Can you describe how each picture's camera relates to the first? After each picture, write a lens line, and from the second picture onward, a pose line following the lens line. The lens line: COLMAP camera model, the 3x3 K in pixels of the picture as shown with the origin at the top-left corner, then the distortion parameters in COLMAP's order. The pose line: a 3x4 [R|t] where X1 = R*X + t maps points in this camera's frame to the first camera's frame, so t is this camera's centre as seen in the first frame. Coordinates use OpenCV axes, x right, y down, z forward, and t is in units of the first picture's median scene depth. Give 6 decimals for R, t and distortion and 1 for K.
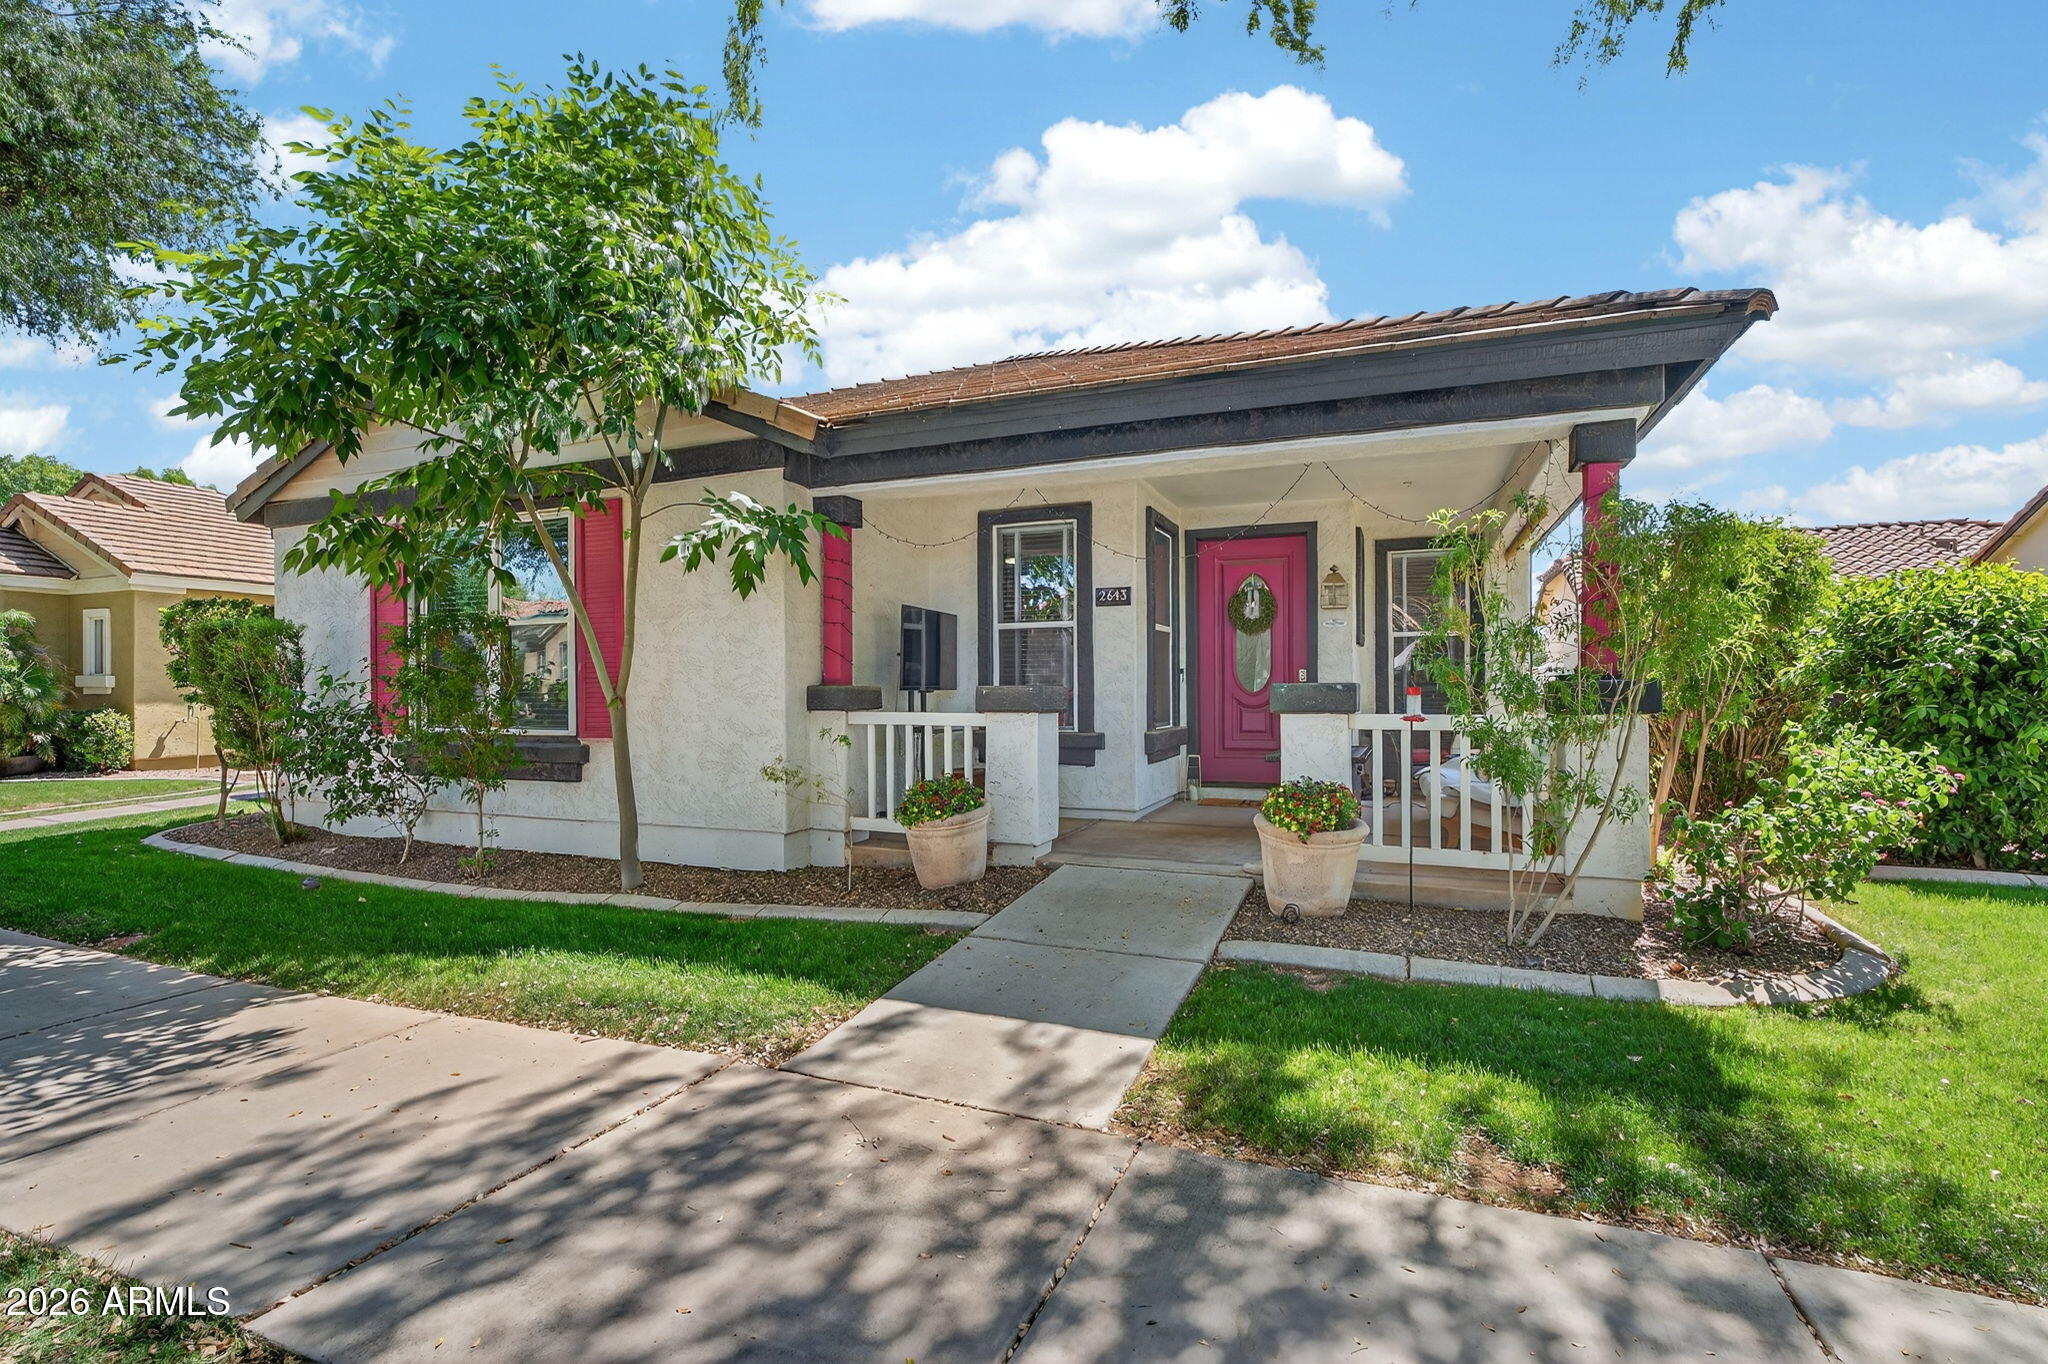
lens RADIAL K [[929.8, 0, 1029.5], [0, 929.8, 679.9], [0, 0, 1]] dist [-0.017698, 0.000570]
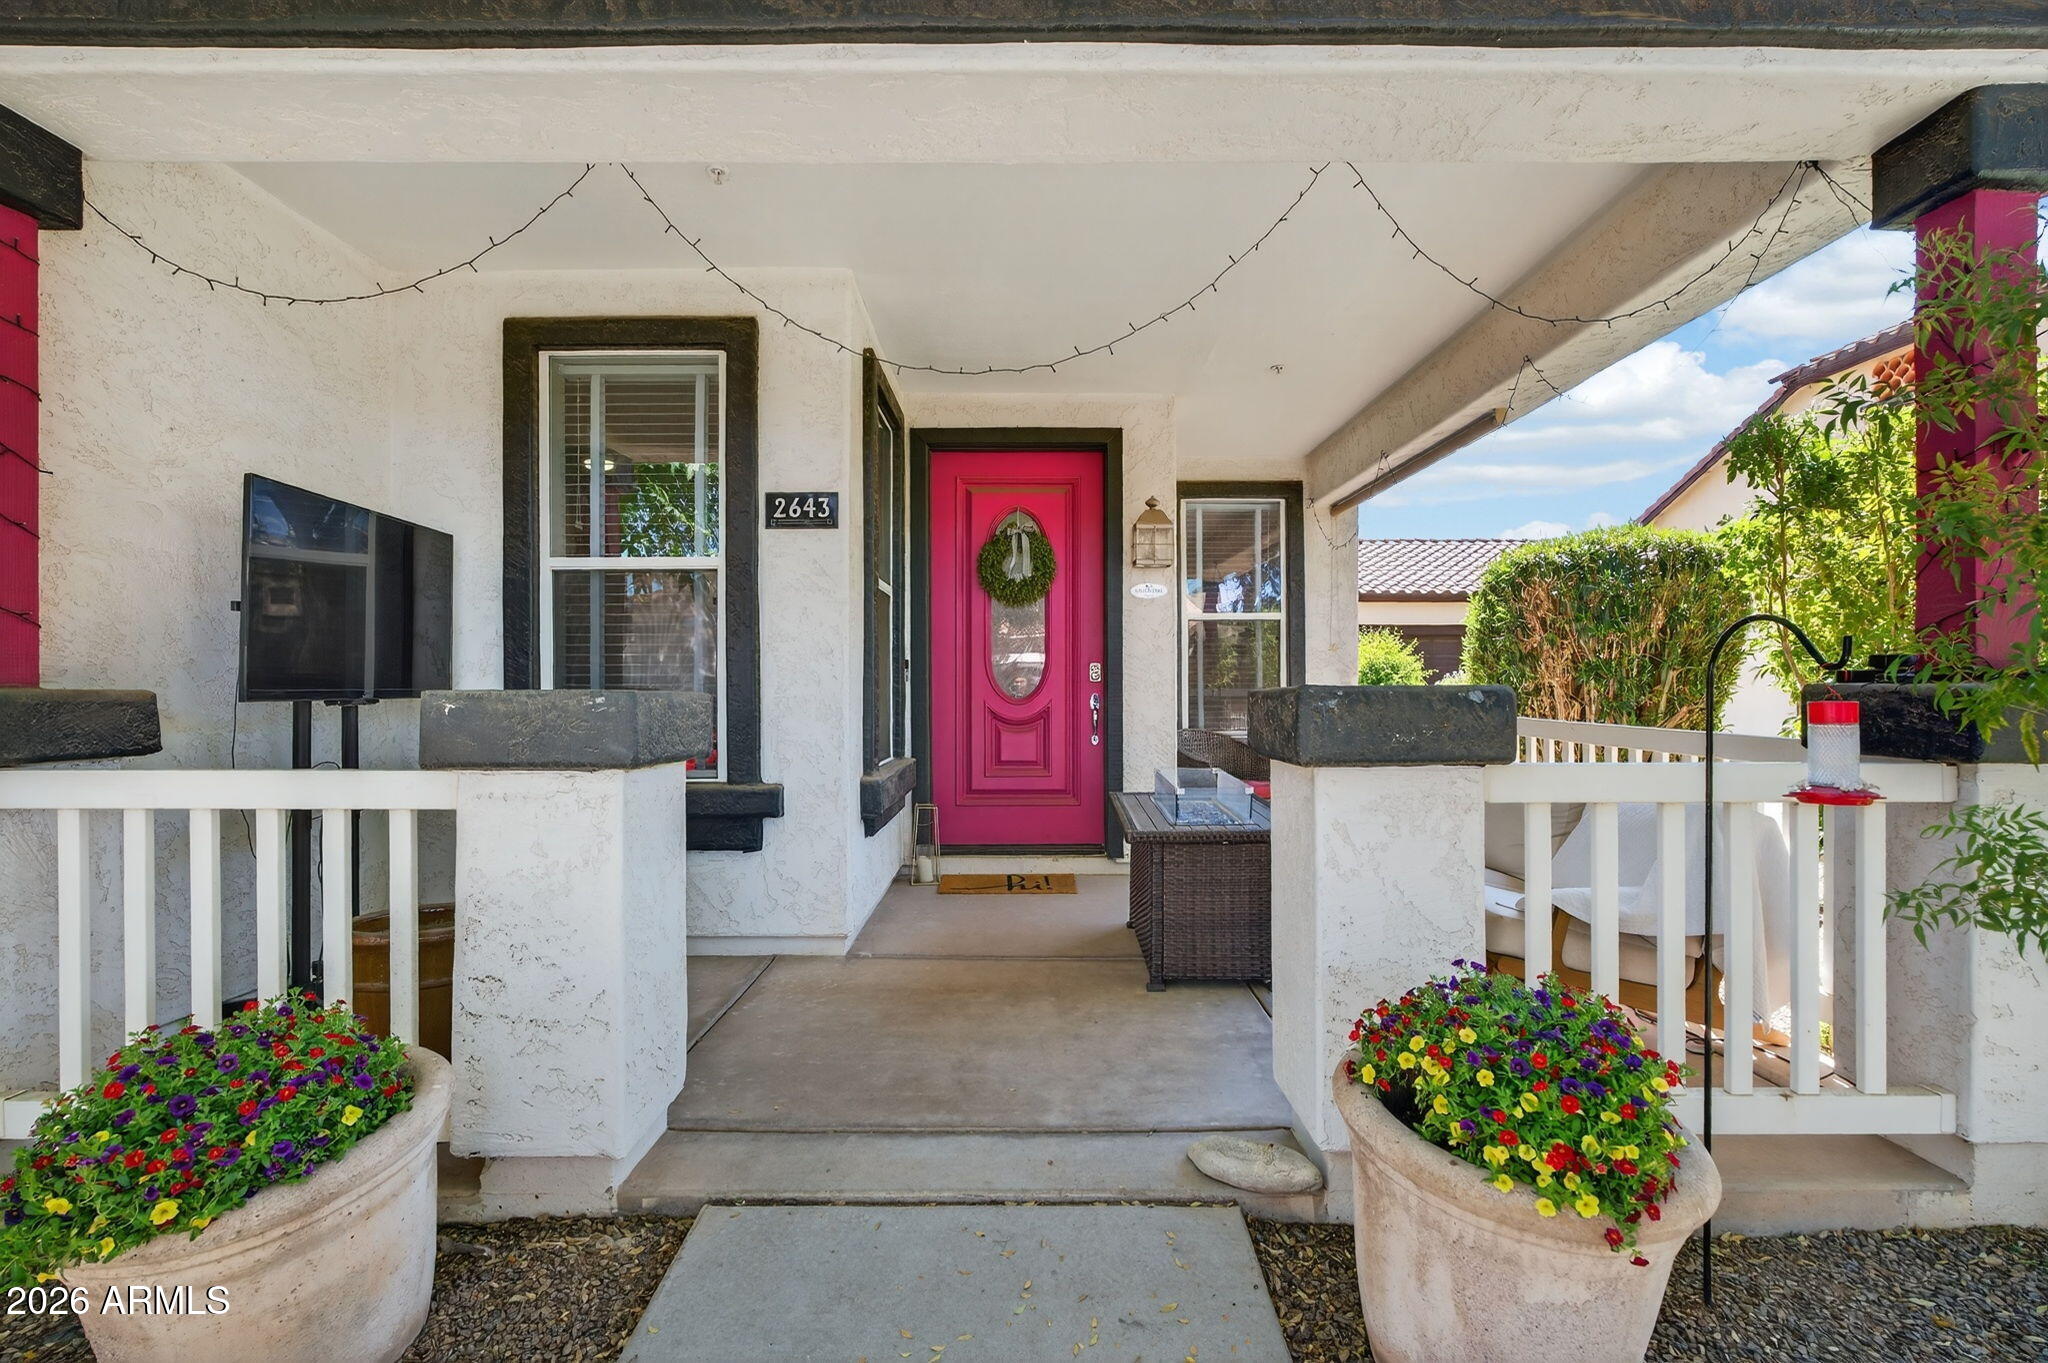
lens RADIAL K [[929.8, 0, 1029.5], [0, 929.8, 679.4], [0, 0, 1]] dist [-0.017698, 0.000570]
pose [[0.925786, 0.001217, 0.378046, 0.014470], [0.000339, 0.999992, -0.004048, 0.002971], [-0.378048, 0.003876, 0.925778, 0.474881]]
